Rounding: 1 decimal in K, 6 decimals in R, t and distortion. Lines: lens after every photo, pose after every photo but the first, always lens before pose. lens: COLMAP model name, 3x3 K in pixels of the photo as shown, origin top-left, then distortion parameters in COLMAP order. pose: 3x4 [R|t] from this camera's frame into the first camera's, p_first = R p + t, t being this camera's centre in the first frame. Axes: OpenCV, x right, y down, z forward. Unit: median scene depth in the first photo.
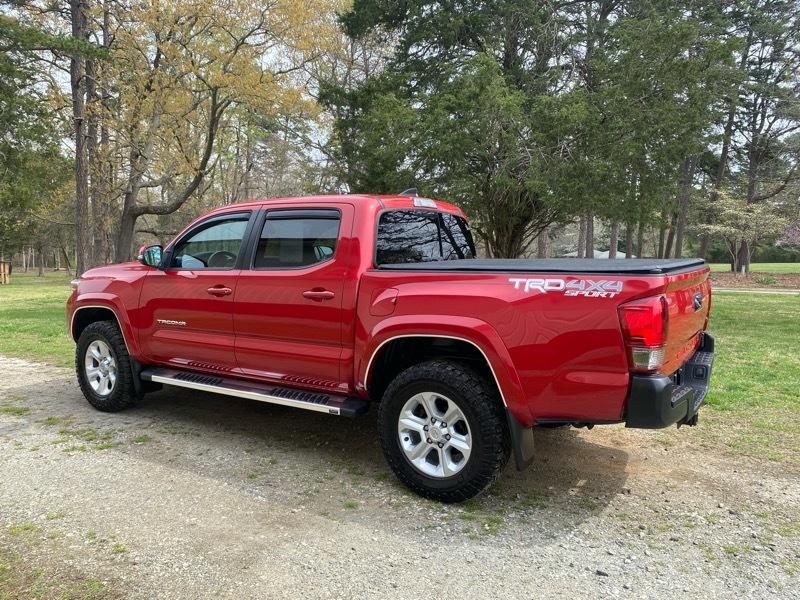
lens RADIAL K [[629.9, 0, 400.0], [0, 629.9, 300.0], [0, 0, 1]] dist [0.015806, -0.009581]
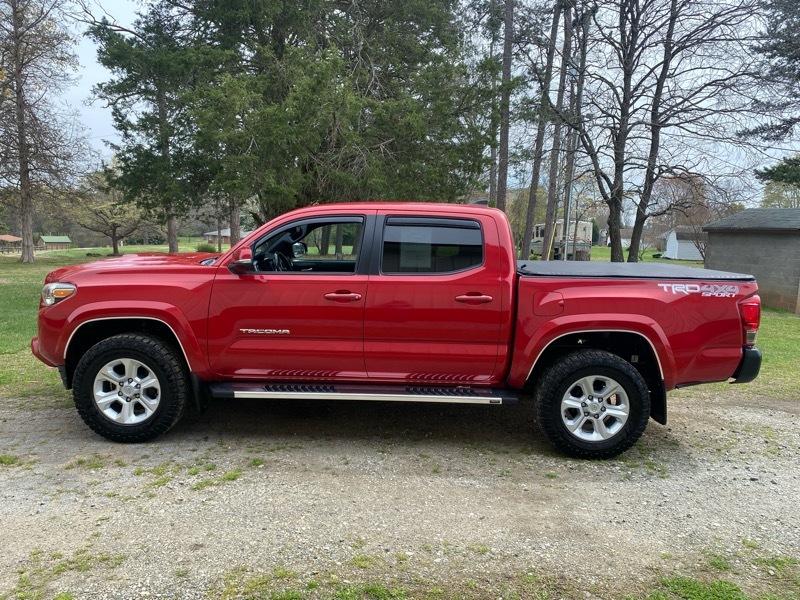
lens RADIAL K [[629.9, 0, 403.3], [0, 629.9, 309.6], [0, 0, 1]] dist [0.011092, -0.000315]
pose [[0.828461, -0.045455, 0.558199, -0.928448], [0.017023, 0.998284, 0.056027, -0.058097], [-0.559788, -0.036914, 0.827813, 0.173994]]
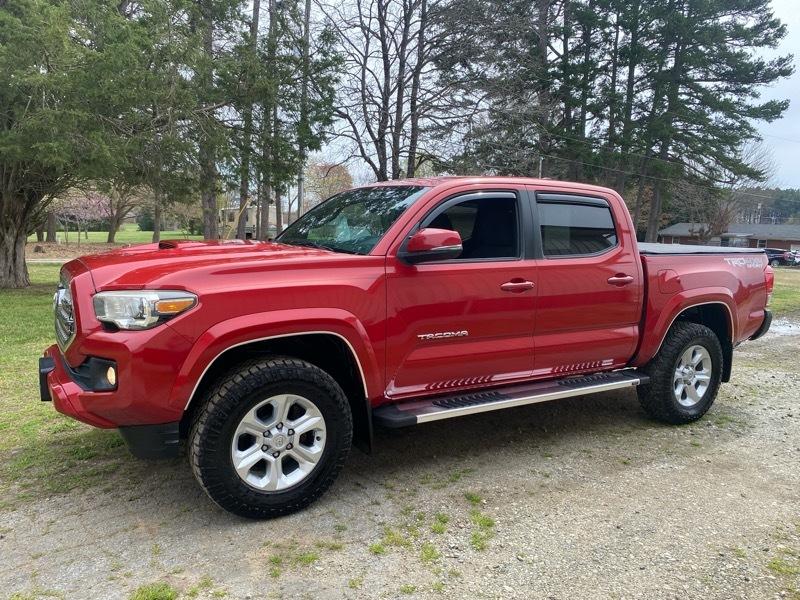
lens RADIAL K [[599.6, 0, 402.2], [0, 599.6, 315.8], [0, 0, 1]] dist [0.005701, -0.004550]
pose [[0.432060, -0.105322, 0.895674, -1.319858], [0.067345, 0.994152, 0.084416, -0.064320], [-0.899327, 0.023846, 0.436626, 0.976900]]
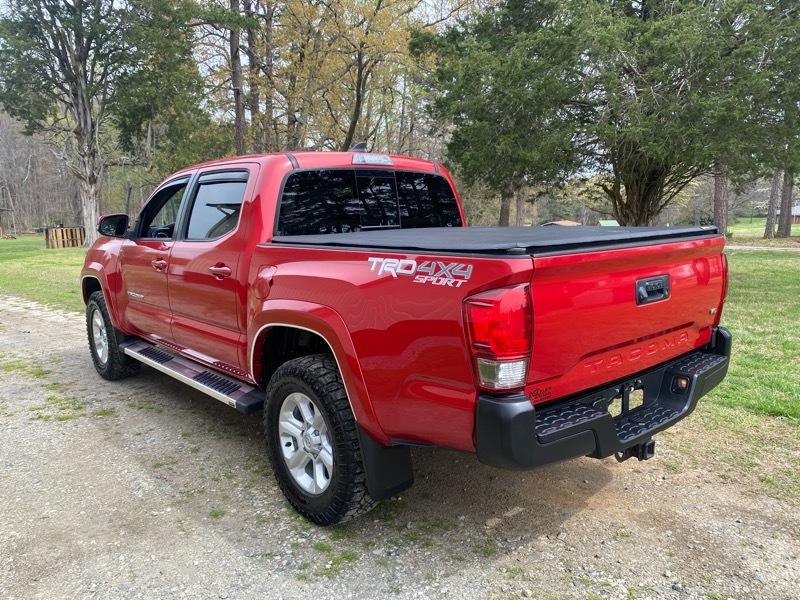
lens RADIAL K [[629.9, 0, 403.3], [0, 629.9, 309.6], [0, 0, 1]] dist [0.011092, -0.000315]
pose [[0.962653, 0.029749, -0.269098, 0.386187], [-0.008759, 0.996847, 0.078869, -0.028295], [0.270596, -0.073566, 0.959878, 0.239560]]
